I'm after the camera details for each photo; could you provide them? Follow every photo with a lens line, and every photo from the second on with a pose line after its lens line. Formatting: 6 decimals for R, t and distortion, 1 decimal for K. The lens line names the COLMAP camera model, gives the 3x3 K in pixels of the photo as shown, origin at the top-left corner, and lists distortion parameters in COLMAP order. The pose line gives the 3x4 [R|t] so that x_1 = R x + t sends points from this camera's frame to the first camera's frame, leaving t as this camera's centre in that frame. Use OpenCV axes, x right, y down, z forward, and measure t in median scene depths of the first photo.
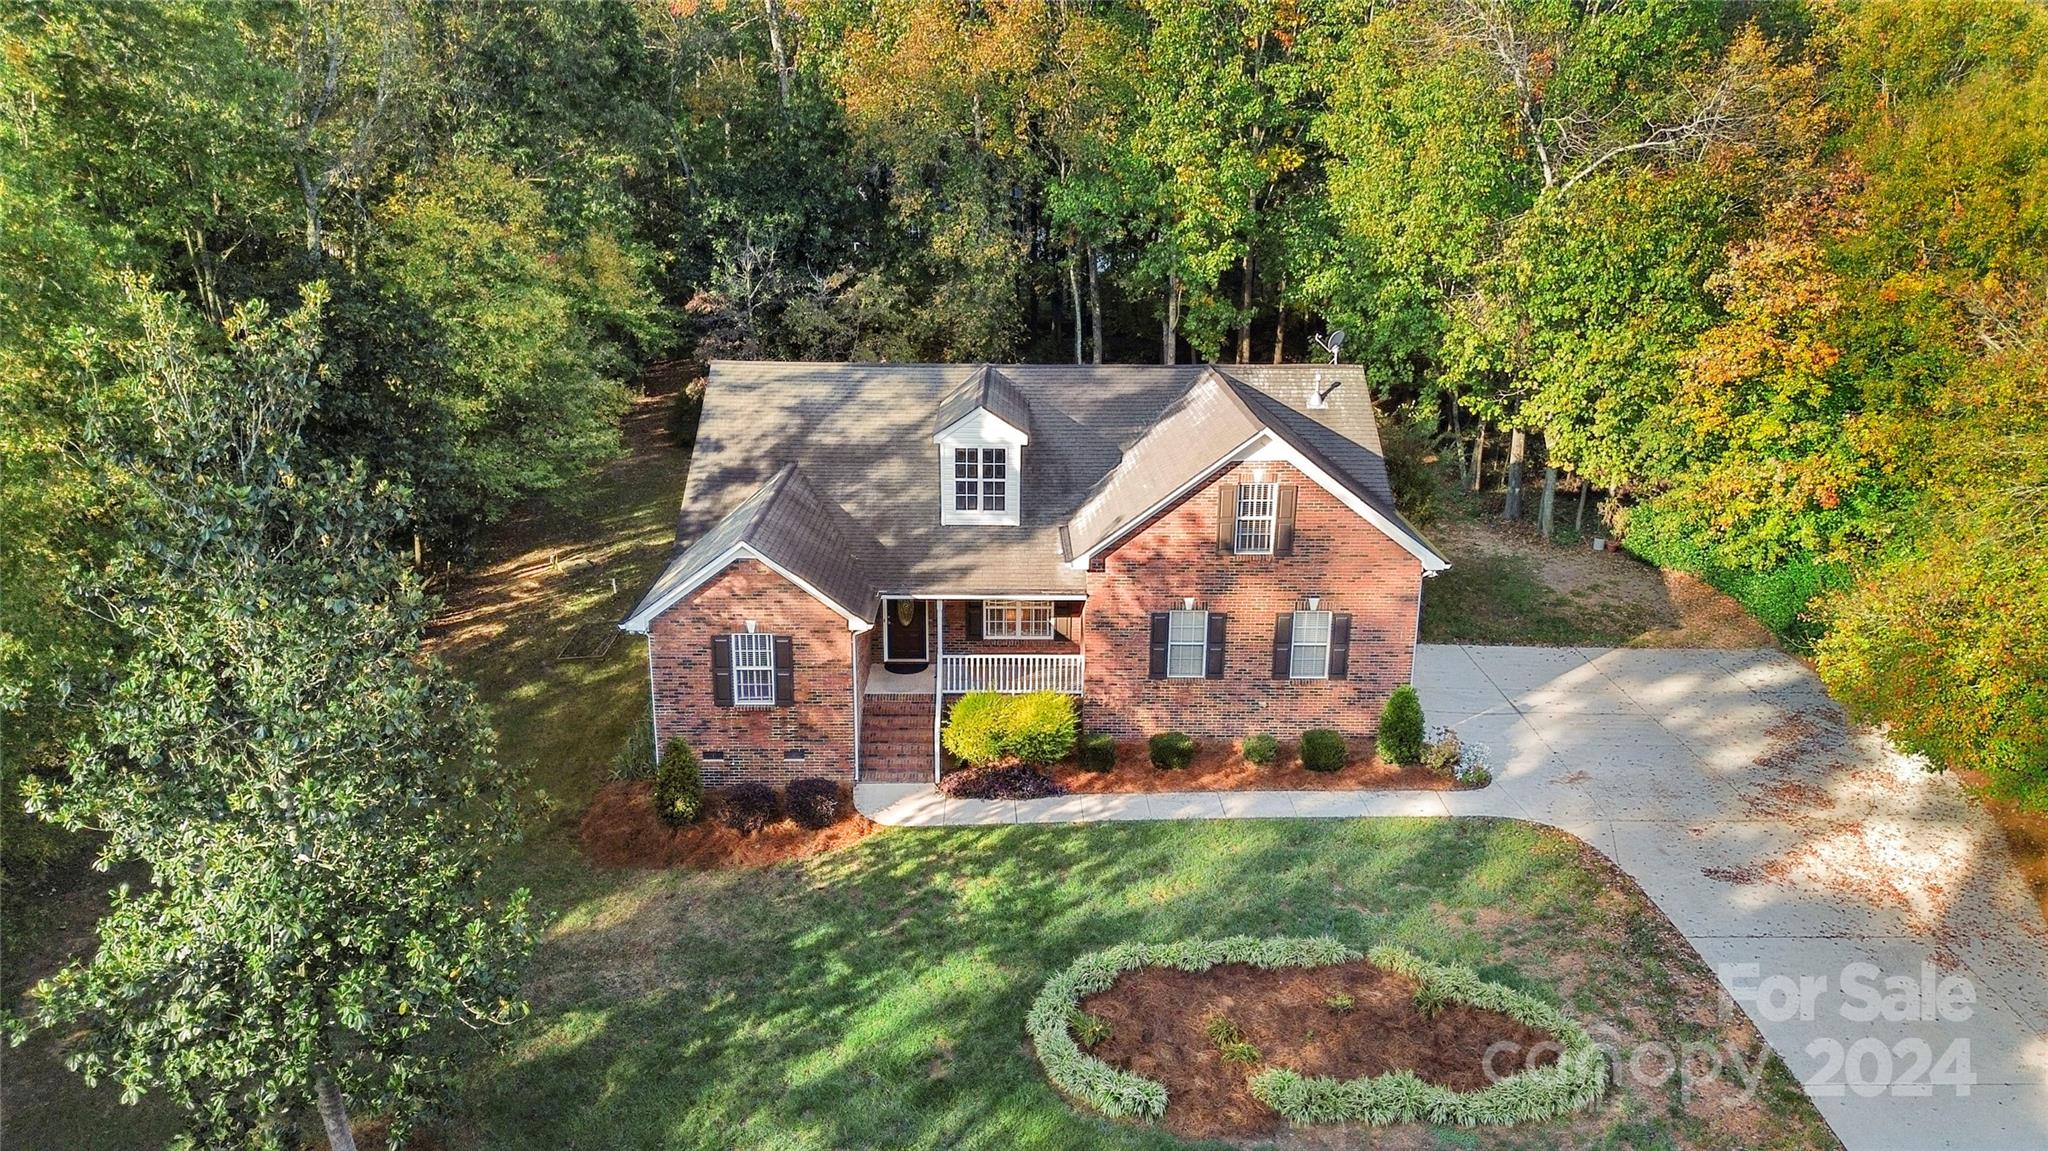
lens RADIAL K [[1504.6, 0, 1024.0], [0, 1504.6, 575.5], [0, 0, 1]] dist [0.099886, -0.001898]
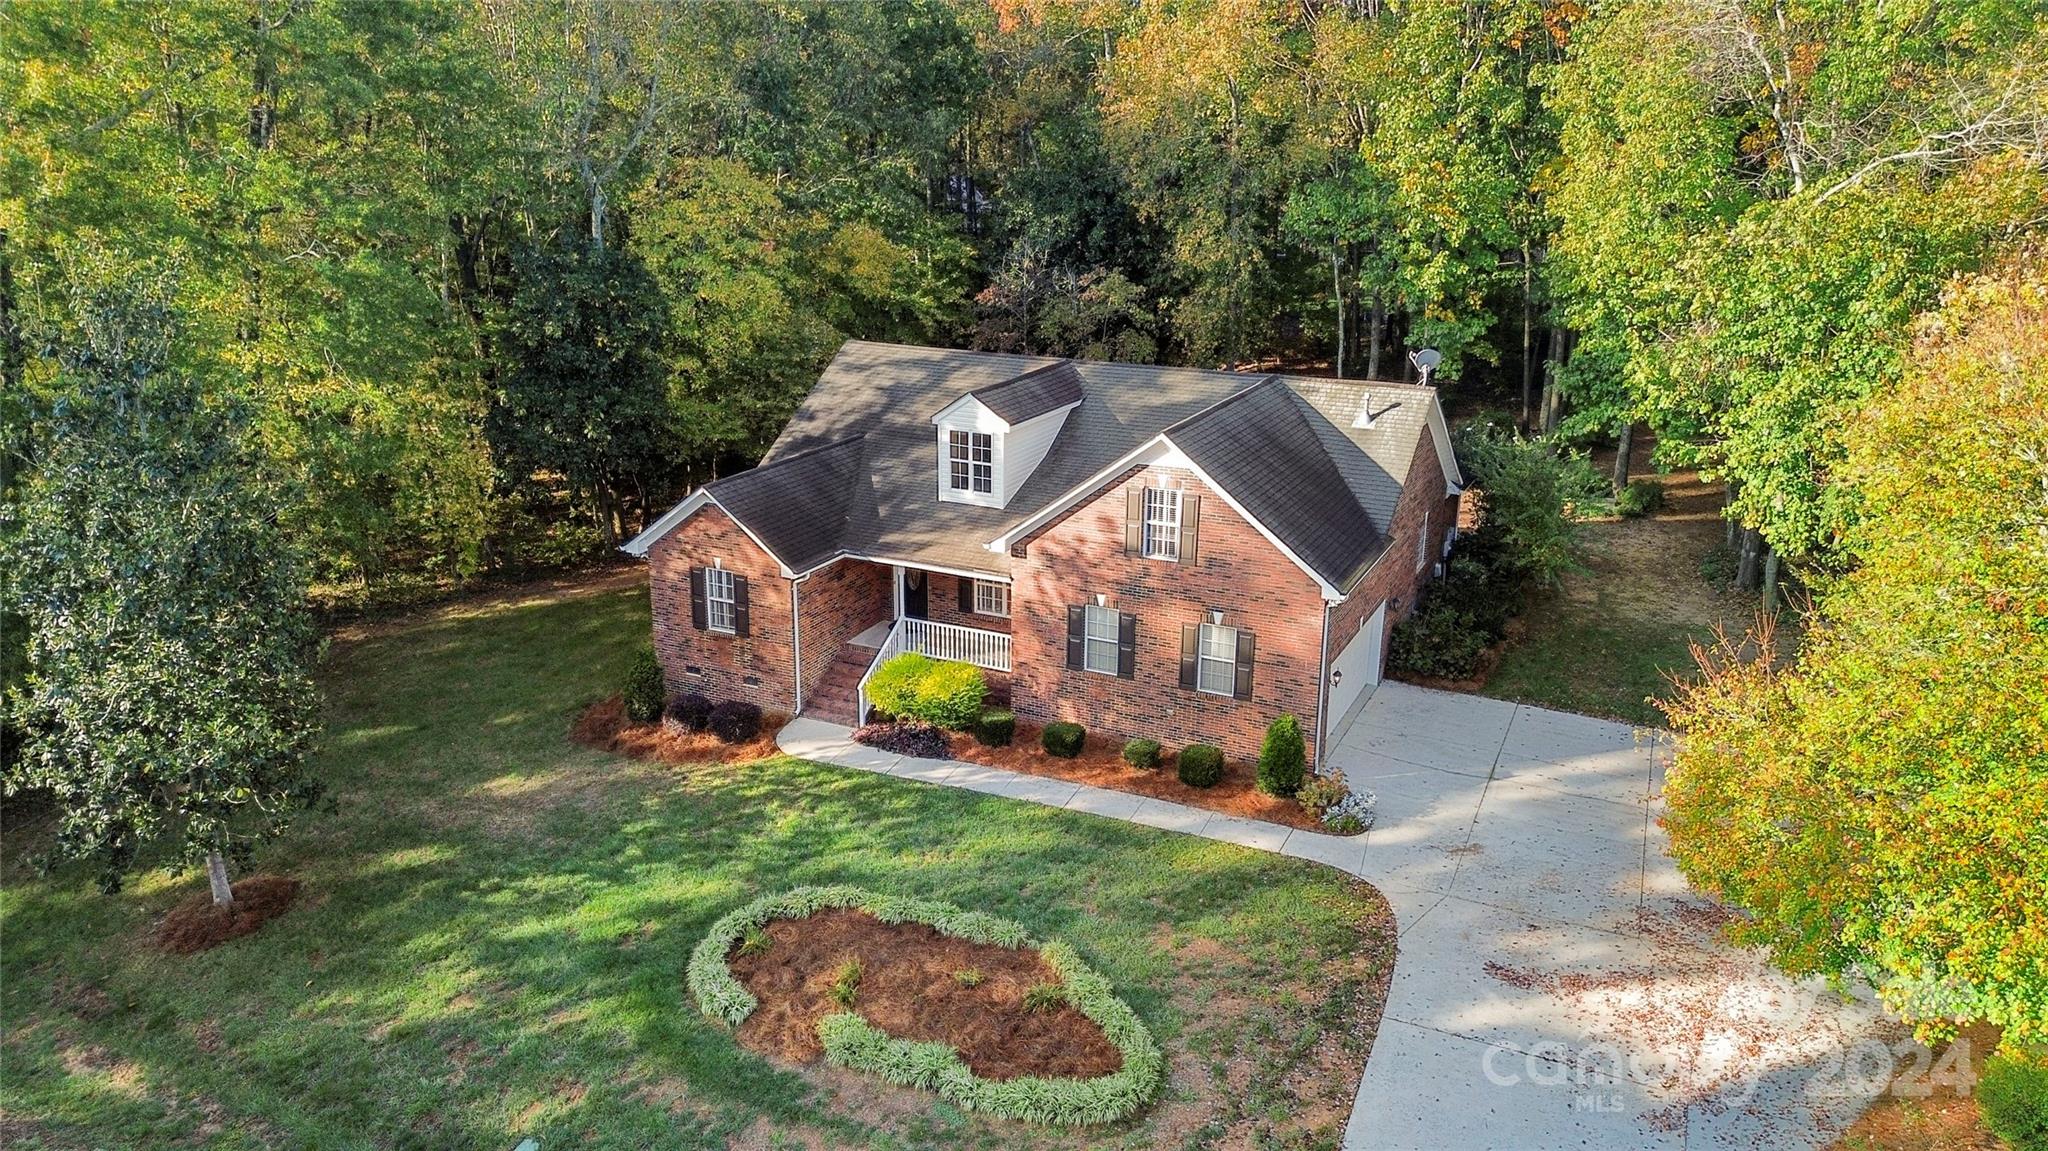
lens RADIAL K [[1504.6, 0, 1024.0], [0, 1504.6, 575.5], [0, 0, 1]] dist [0.099886, -0.001898]
pose [[0.890311, 0.132986, -0.435501, 0.505395], [-0.134944, 0.990496, 0.026591, -0.018092], [0.434898, 0.035094, 0.899795, 0.060475]]
